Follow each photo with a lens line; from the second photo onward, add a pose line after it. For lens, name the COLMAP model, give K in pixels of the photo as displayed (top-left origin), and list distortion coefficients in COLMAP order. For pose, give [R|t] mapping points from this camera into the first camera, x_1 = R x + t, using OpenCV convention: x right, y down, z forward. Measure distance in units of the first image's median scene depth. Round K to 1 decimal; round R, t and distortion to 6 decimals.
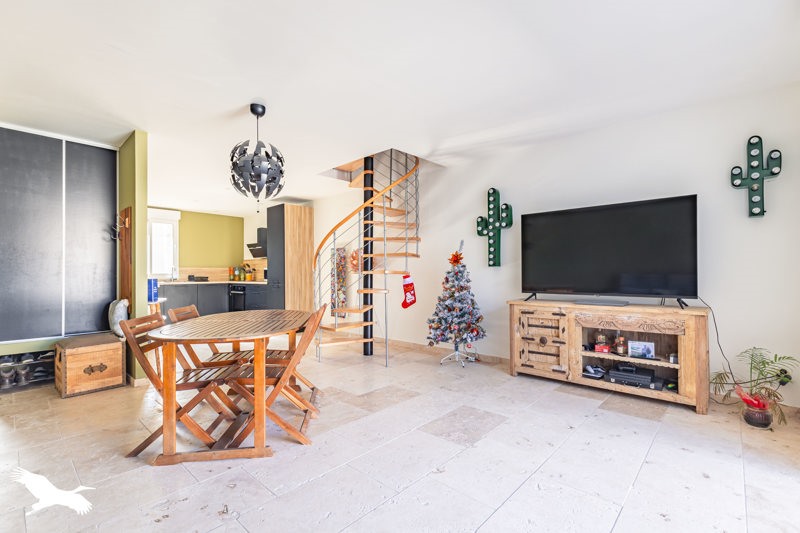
lens RADIAL K [[353.5, 0, 400.0], [0, 353.5, 266.5], [0, 0, 1]] dist [0.001043, 0.000100]
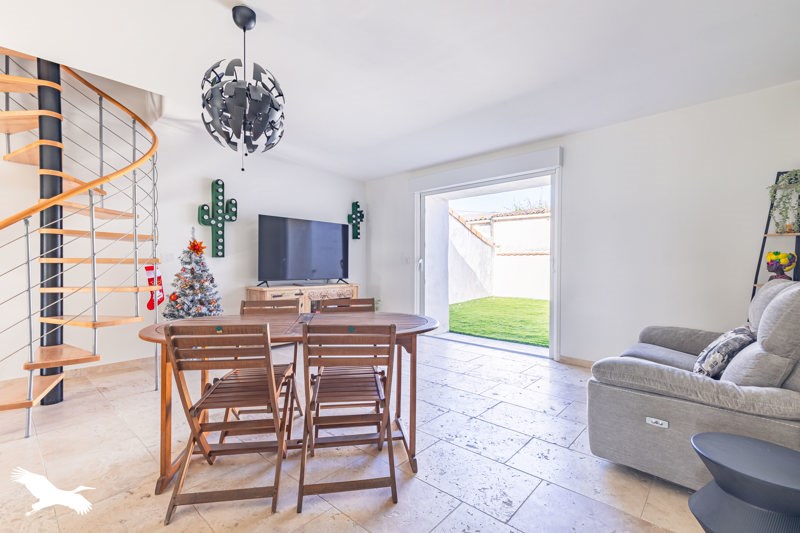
lens RADIAL K [[359.4, 0, 400.0], [0, 359.4, 266.5], [0, 0, 1]] dist [0.002365, 0.000449]
pose [[-0.015270, -0.001687, 0.999882, -0.780095], [-0.030144, 0.999545, 0.001226, 0.009176], [-0.999429, -0.030122, -0.015314, 0.498864]]
